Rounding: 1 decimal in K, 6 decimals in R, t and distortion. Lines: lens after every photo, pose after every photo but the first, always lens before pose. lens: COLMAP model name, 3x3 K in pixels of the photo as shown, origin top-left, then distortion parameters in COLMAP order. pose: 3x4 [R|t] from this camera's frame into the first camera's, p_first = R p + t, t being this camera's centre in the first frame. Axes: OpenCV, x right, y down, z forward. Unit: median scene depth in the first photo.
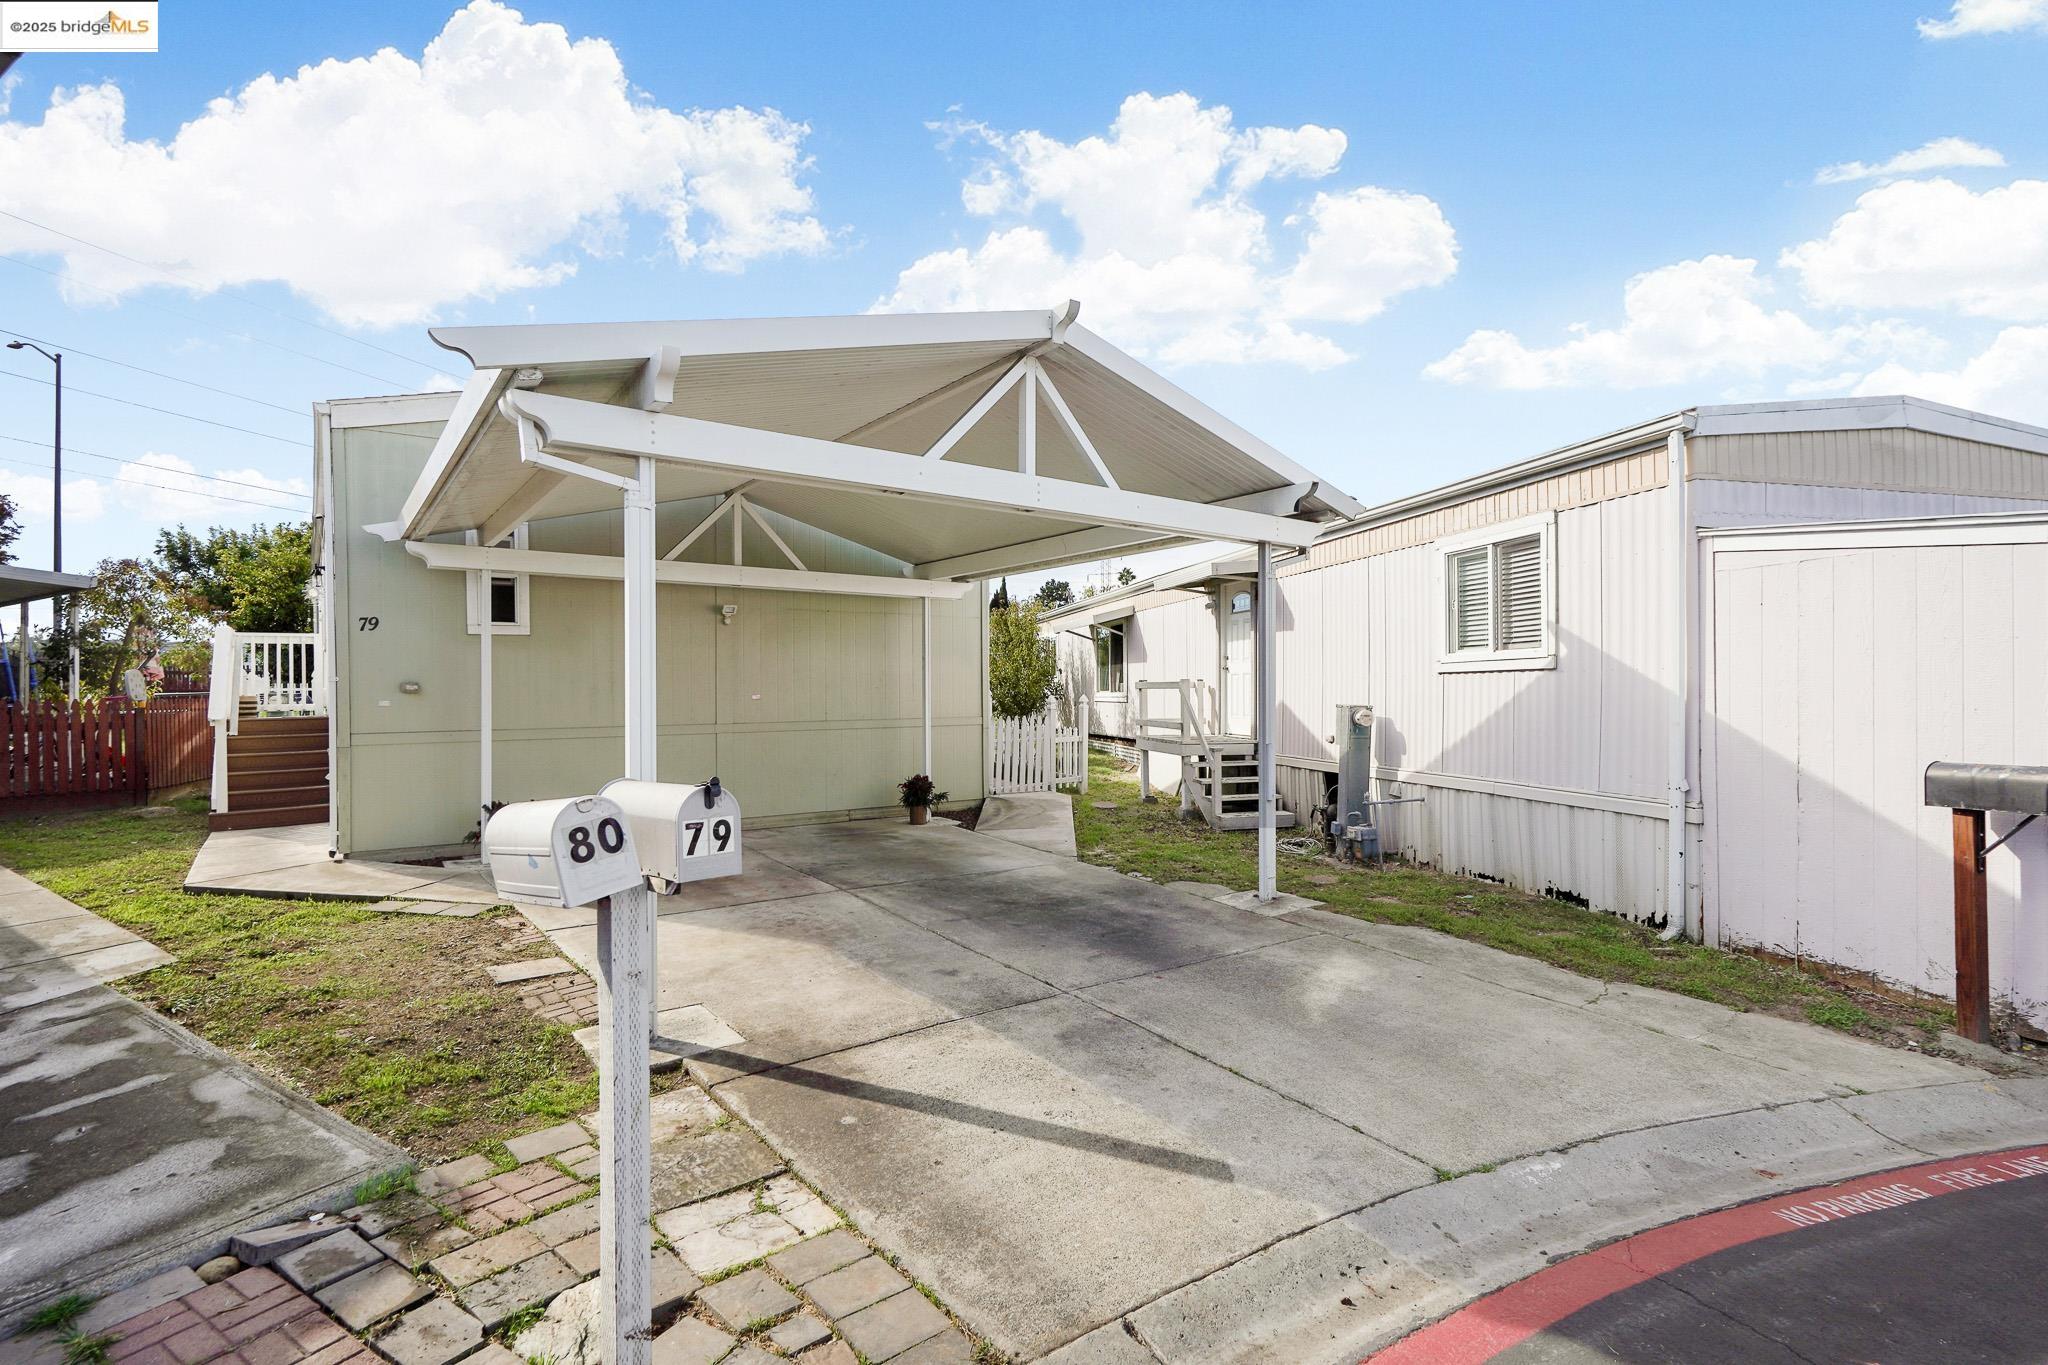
lens RADIAL K [[955.3, 0, 1024.5], [0, 955.3, 690.7], [0, 0, 1]] dist [-0.002529, 0.001521]
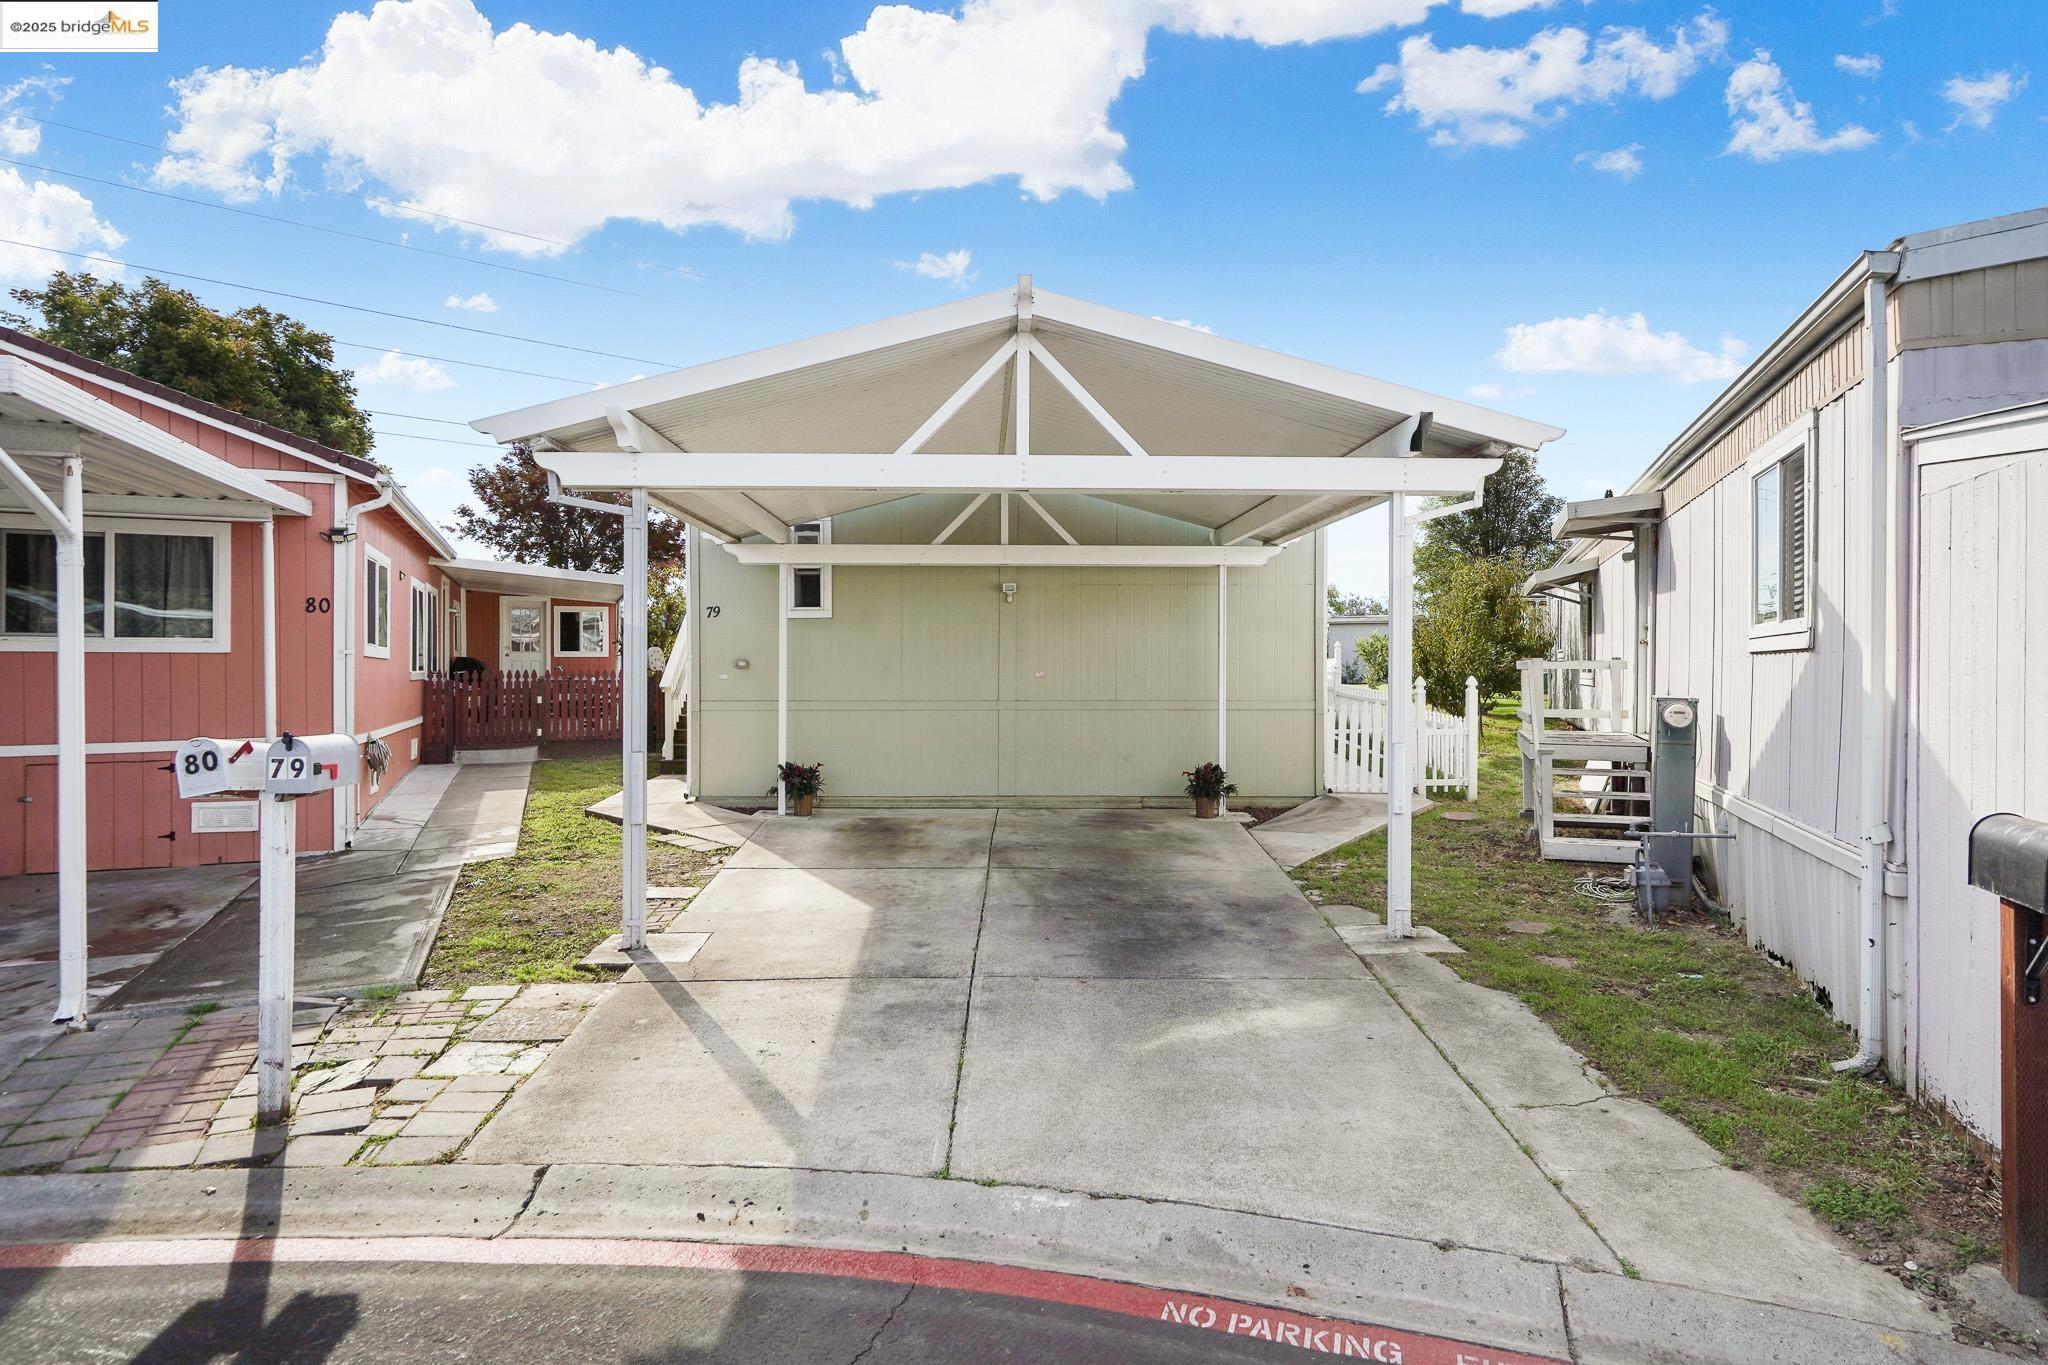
lens RADIAL K [[1134.8, 0, 1020.6], [0, 1134.8, 664.4], [0, 0, 1]] dist [0.003145, -0.000772]
pose [[0.815471, 0.006640, -0.578760, 0.673526], [-0.005547, 0.999978, 0.003657, -0.014615], [0.578771, 0.000228, 0.815490, 0.049966]]
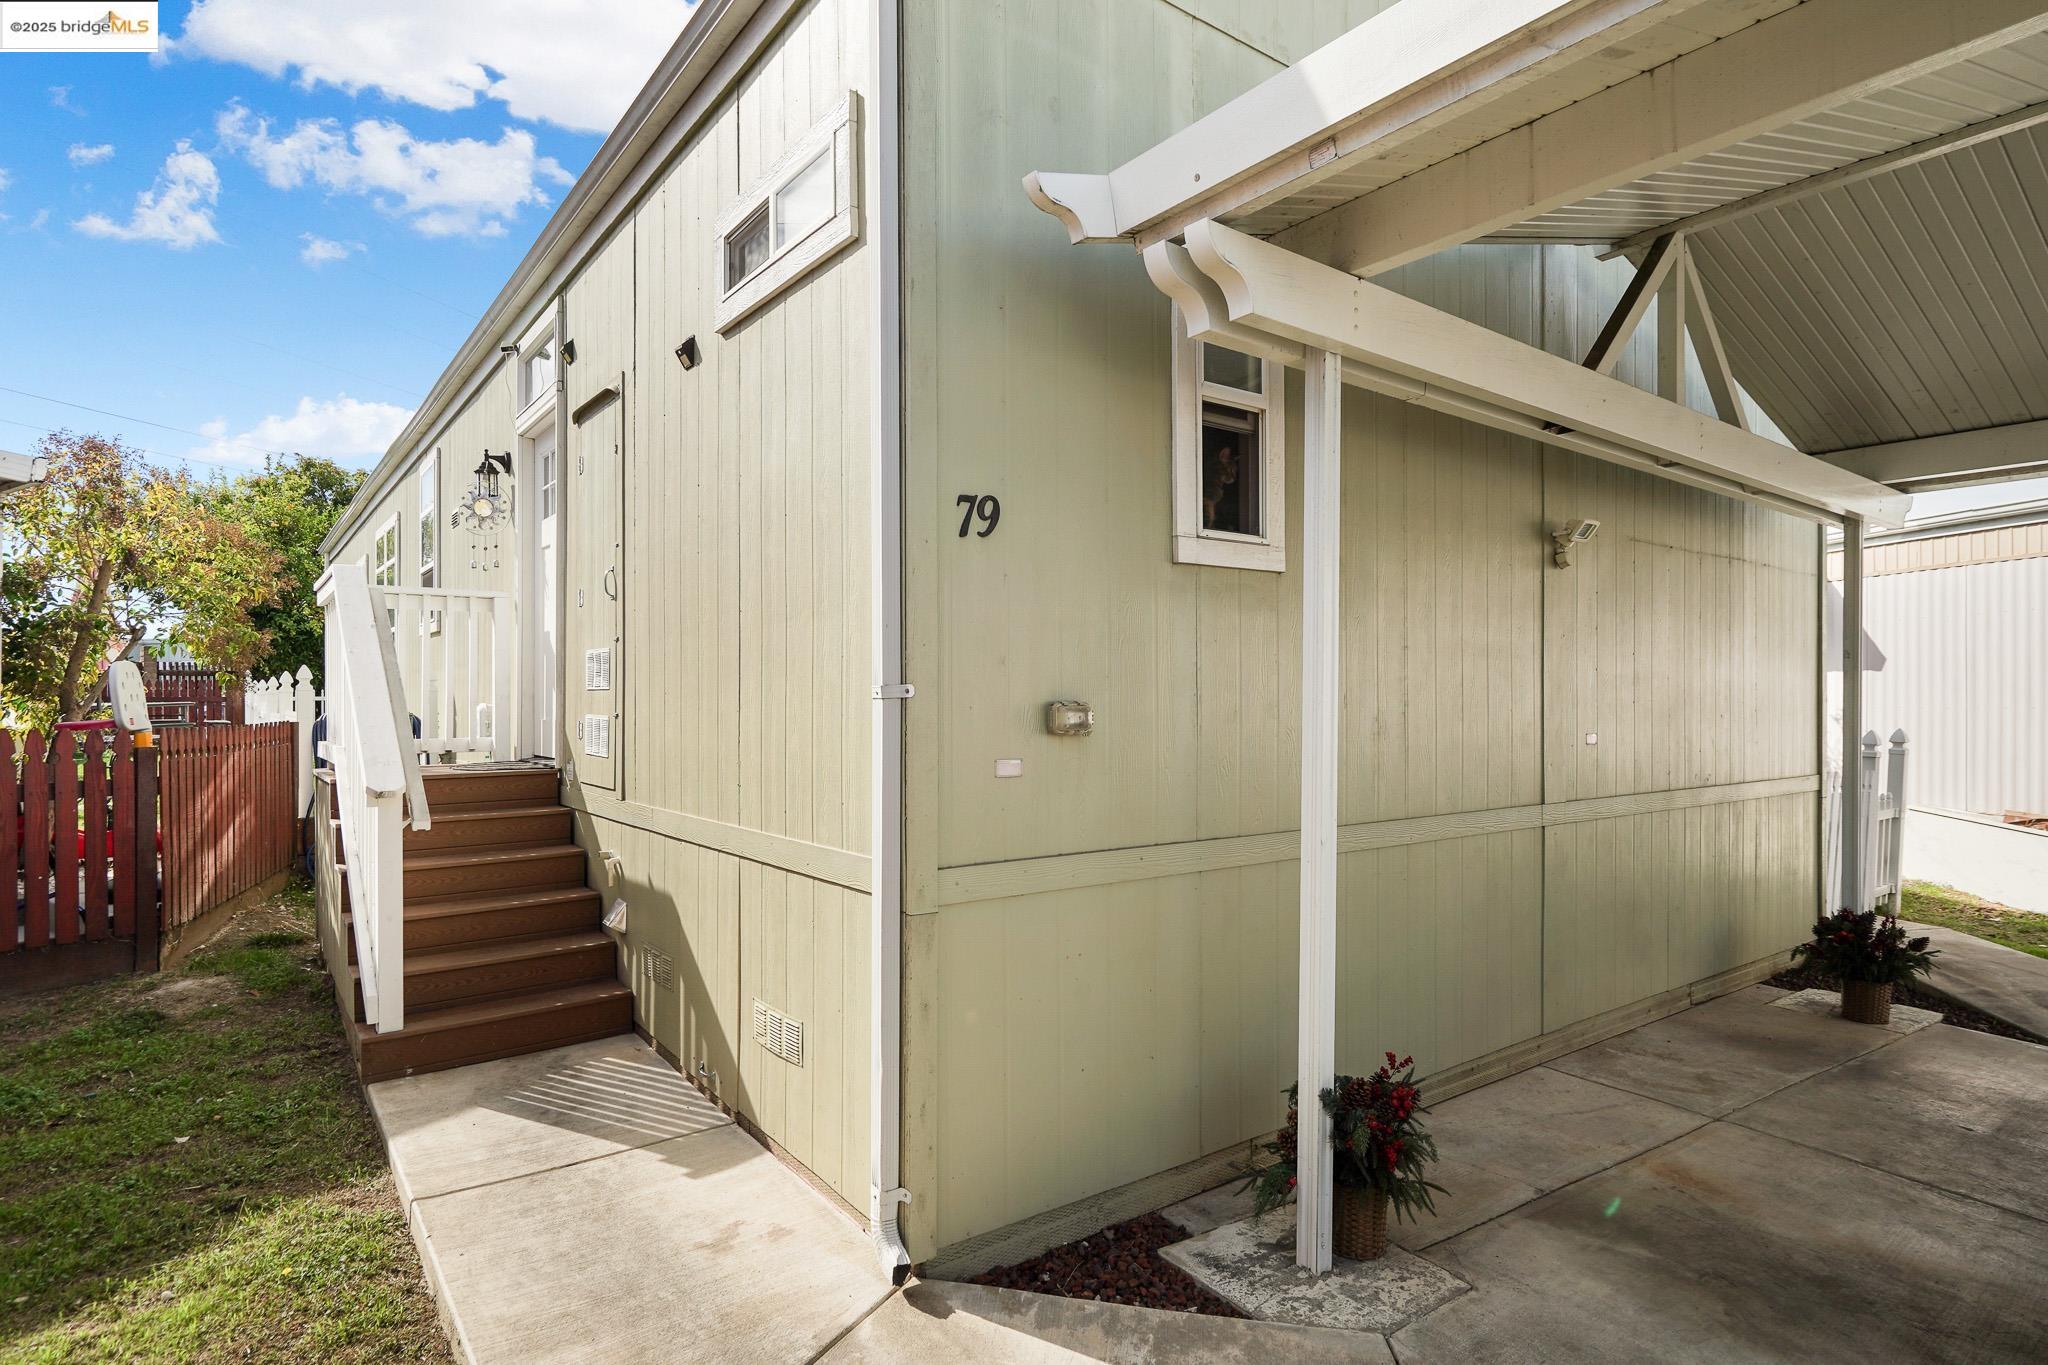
lens RADIAL K [[1070.6, 0, 1023.2], [0, 1070.6, 703.2], [0, 0, 1]] dist [0.001319, 0.000275]
pose [[0.999940, 0.009854, 0.004732, -0.938415], [-0.009849, 0.999951, -0.001073, -0.011193], [-0.004743, 0.001026, 0.999988, 0.901272]]
